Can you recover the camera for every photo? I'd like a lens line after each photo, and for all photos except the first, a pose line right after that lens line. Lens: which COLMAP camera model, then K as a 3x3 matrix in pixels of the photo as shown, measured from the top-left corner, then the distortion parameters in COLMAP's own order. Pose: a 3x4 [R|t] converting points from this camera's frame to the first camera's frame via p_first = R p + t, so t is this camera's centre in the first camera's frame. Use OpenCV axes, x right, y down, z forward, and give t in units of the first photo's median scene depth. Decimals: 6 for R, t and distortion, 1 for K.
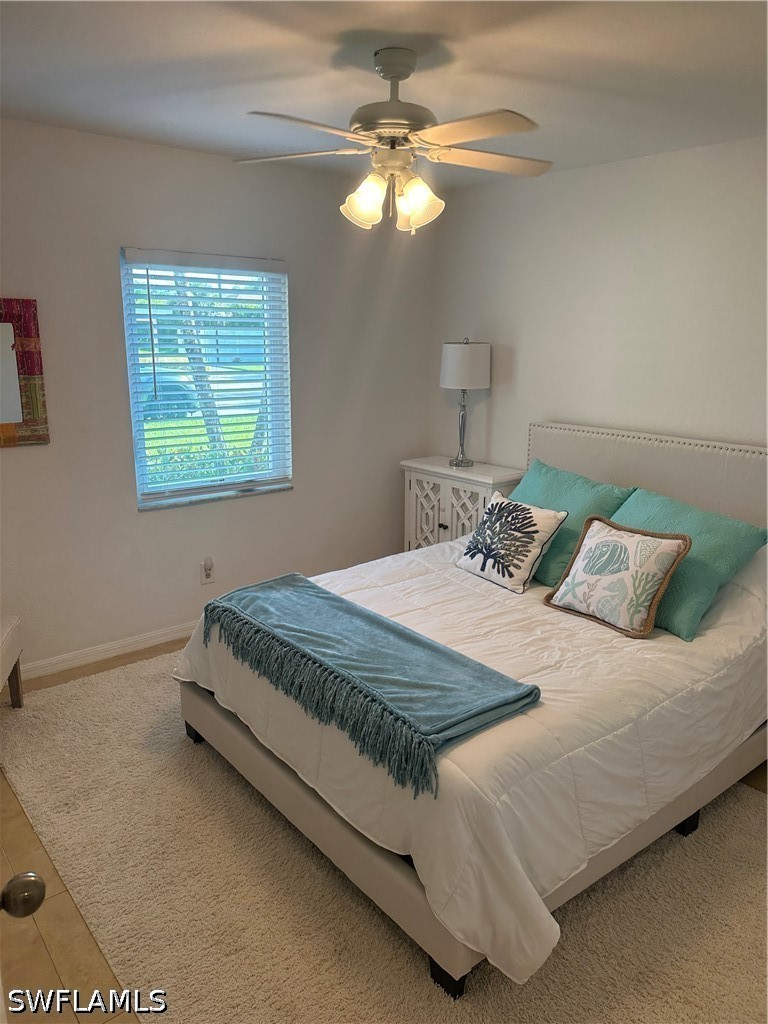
lens RADIAL K [[712.8, 0, 381.6], [0, 712.8, 516.4], [0, 0, 1]] dist [0.124675, -0.196217]
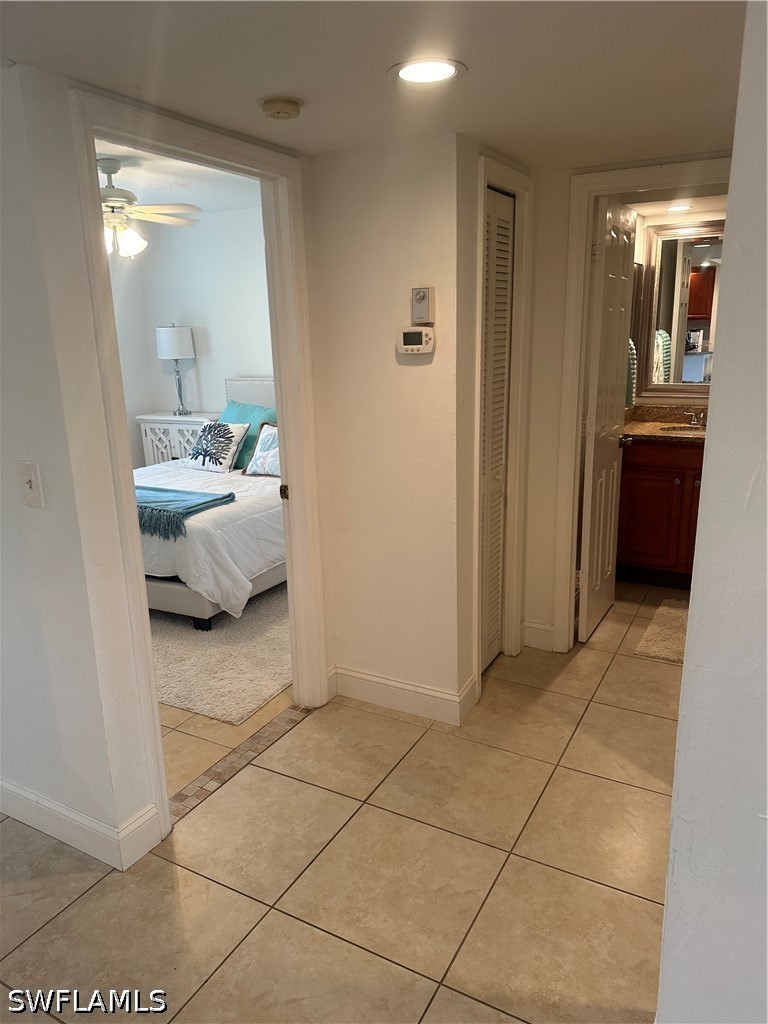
lens RADIAL K [[712.8, 0, 381.6], [0, 712.8, 516.4], [0, 0, 1]] dist [0.124675, -0.196217]
pose [[0.927338, -0.126399, 0.352231, -0.071273], [0.126982, 0.991671, 0.021550, 0.209930], [-0.352022, 0.024743, 0.935665, -0.657284]]
